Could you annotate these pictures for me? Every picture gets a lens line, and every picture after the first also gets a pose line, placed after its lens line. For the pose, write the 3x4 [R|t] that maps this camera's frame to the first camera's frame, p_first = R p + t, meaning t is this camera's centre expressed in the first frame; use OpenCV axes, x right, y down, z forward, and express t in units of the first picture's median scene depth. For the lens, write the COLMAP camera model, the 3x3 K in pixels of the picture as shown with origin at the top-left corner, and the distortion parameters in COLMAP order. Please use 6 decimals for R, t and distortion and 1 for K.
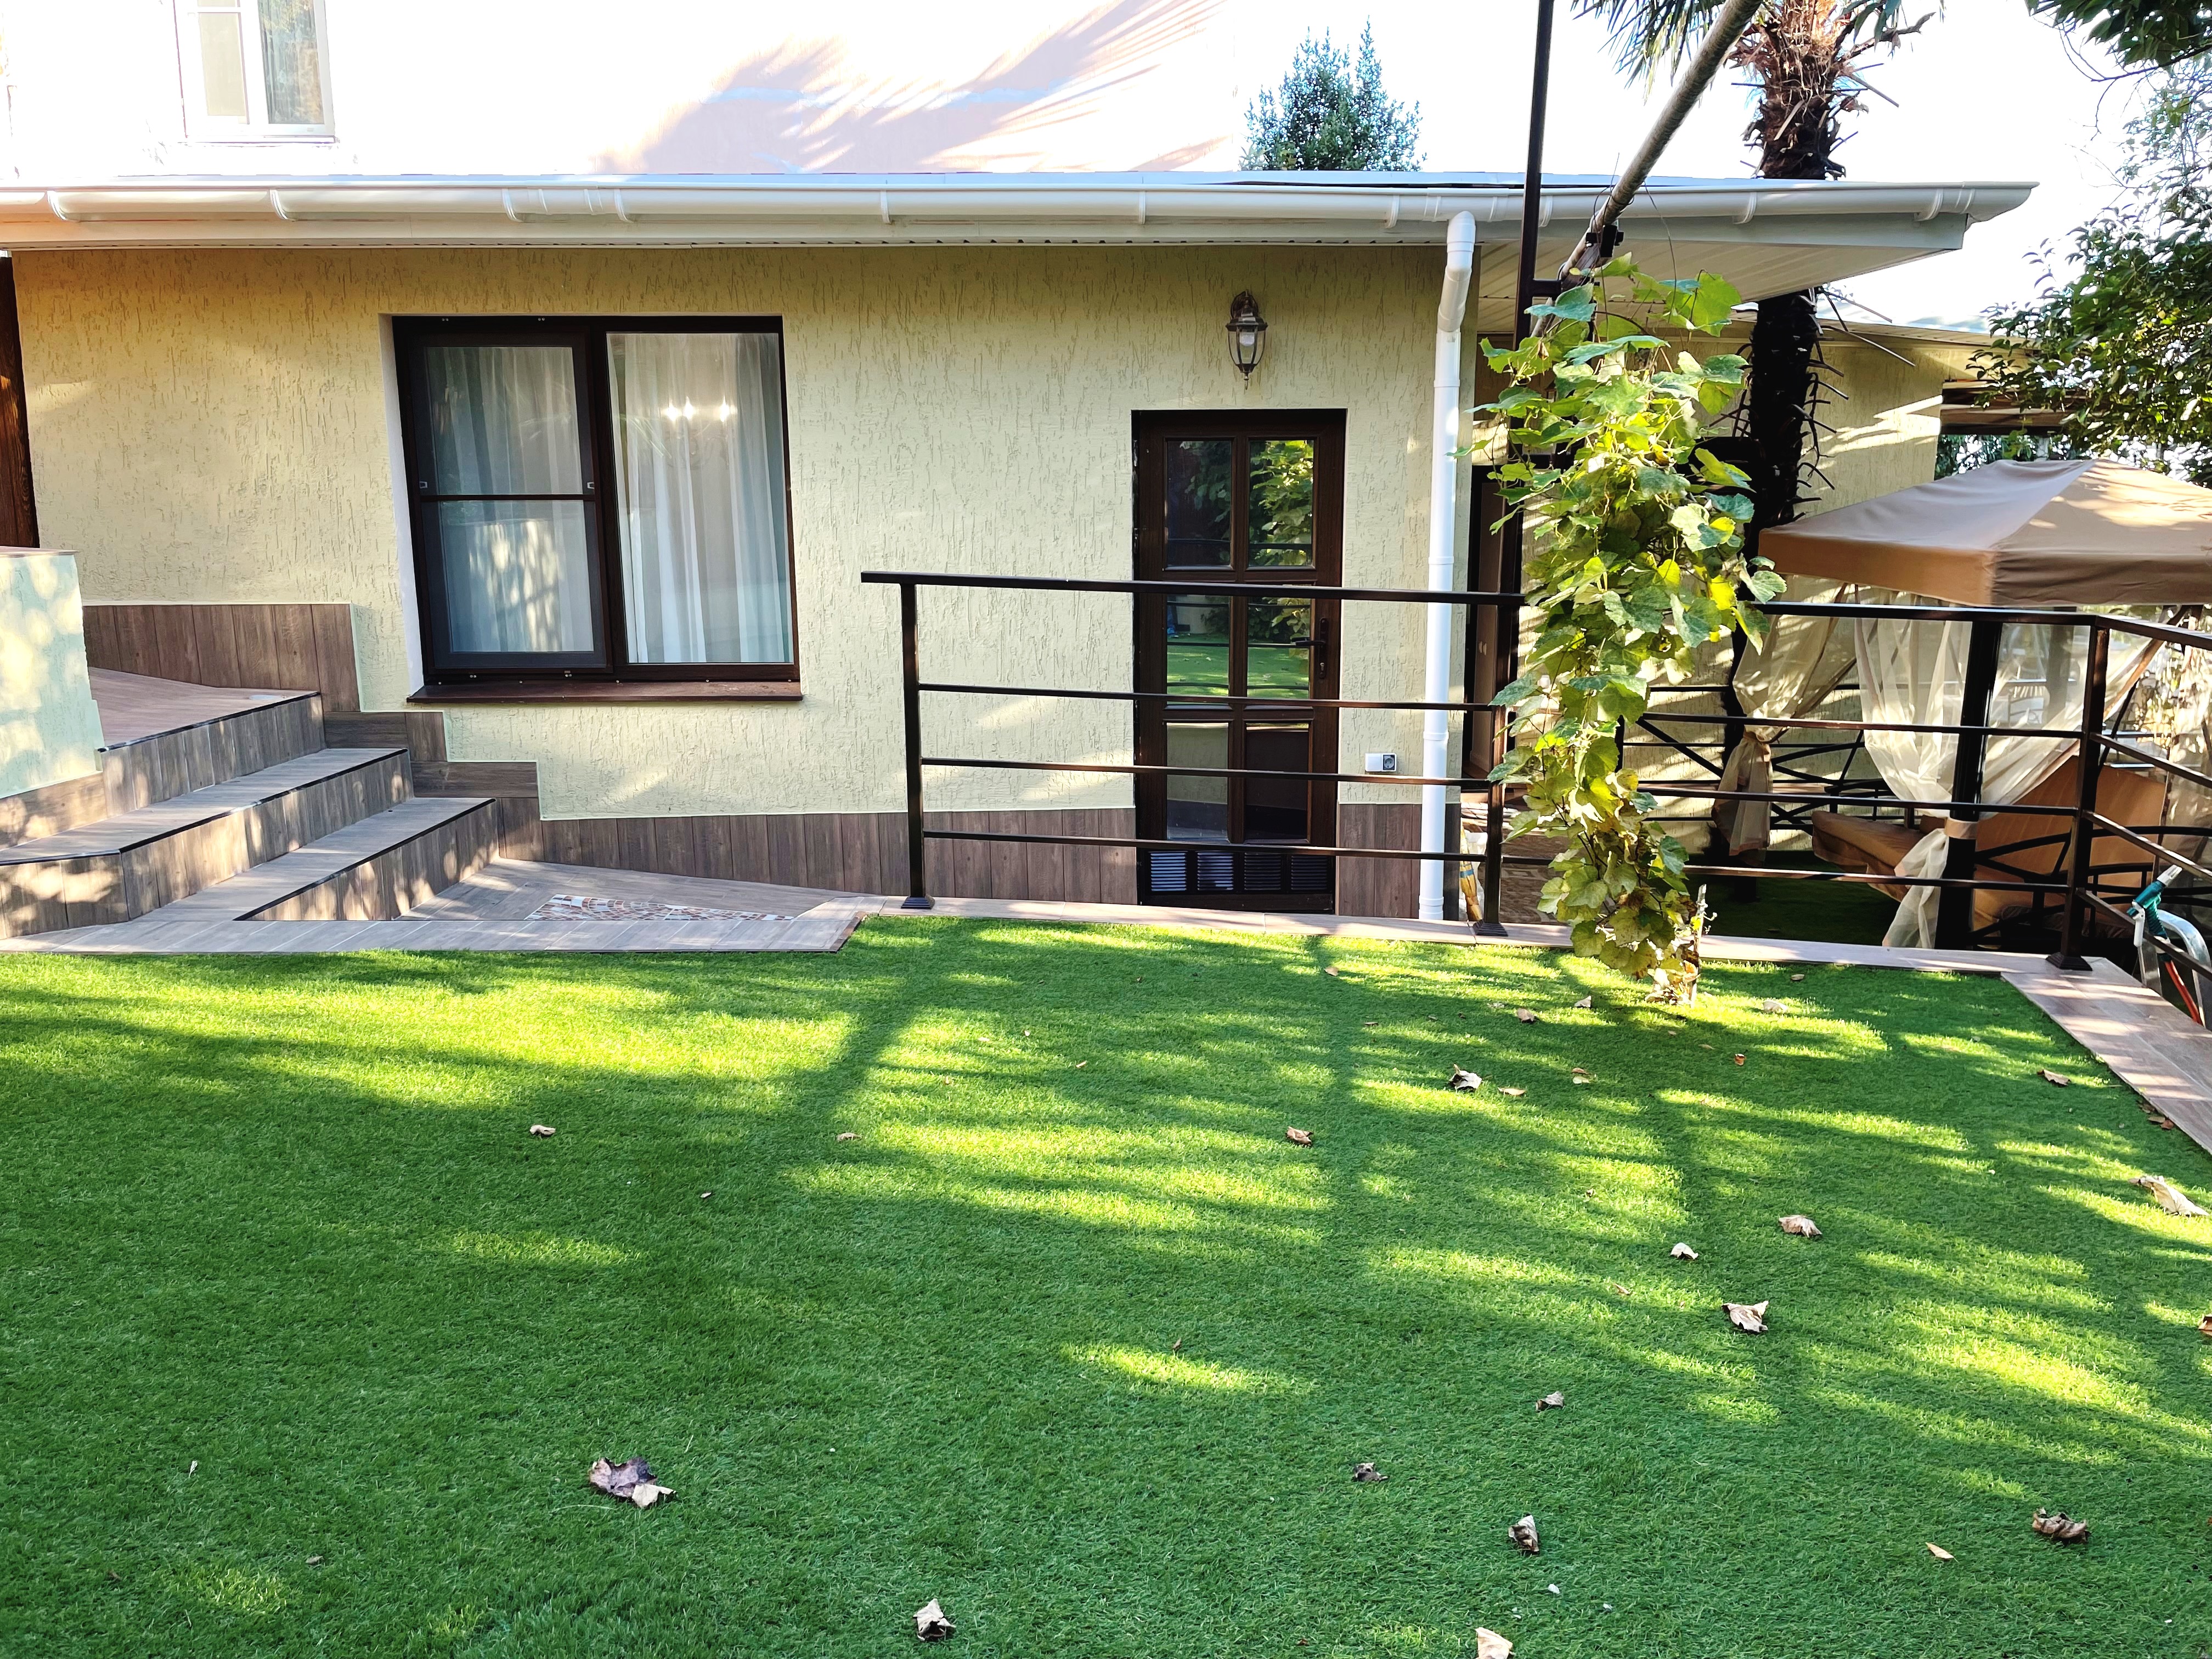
lens RADIAL K [[1681.0, 0, 1110.1], [0, 1681.0, 833.3], [0, 0, 1]] dist [0.066846, -0.016658]
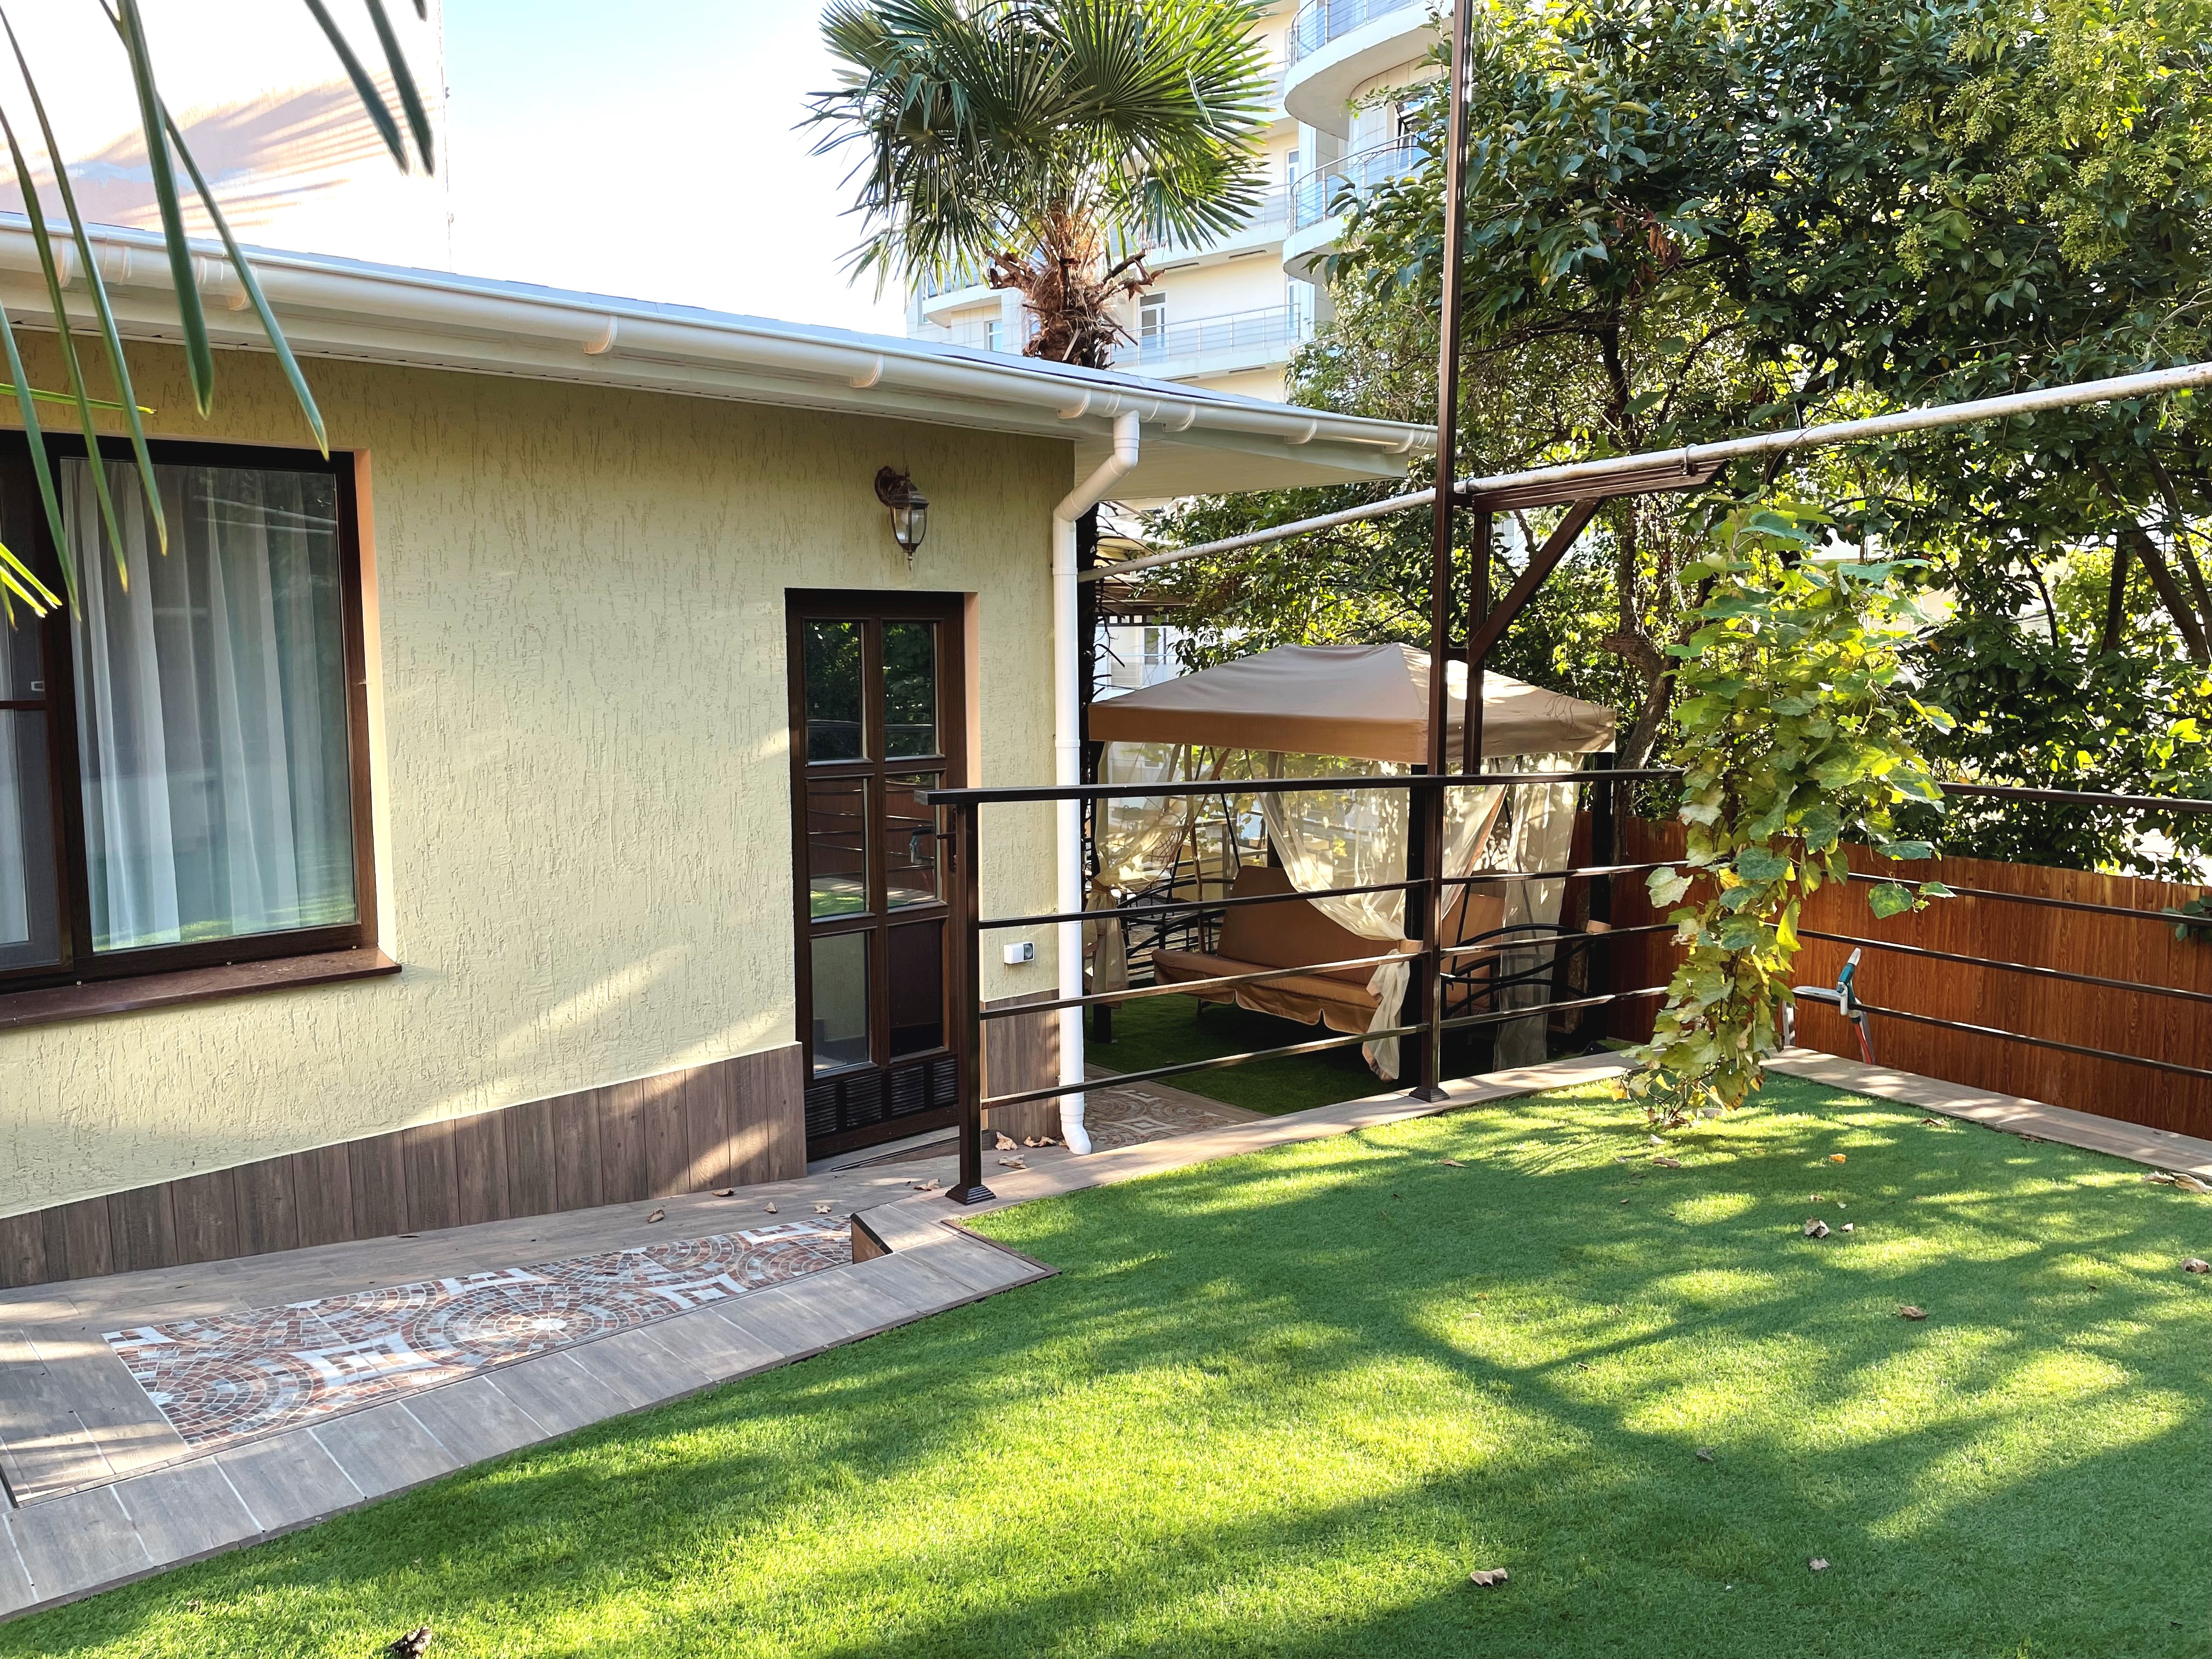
lens RADIAL K [[1681.0, 0, 1107.0], [0, 1681.0, 820.6], [0, 0, 1]] dist [0.066846, -0.016658]
pose [[0.729854, -0.074834, 0.679495, -0.467366], [0.141089, 0.989079, -0.042617, -0.071665], [-0.668885, 0.126973, 0.732442, 0.267092]]
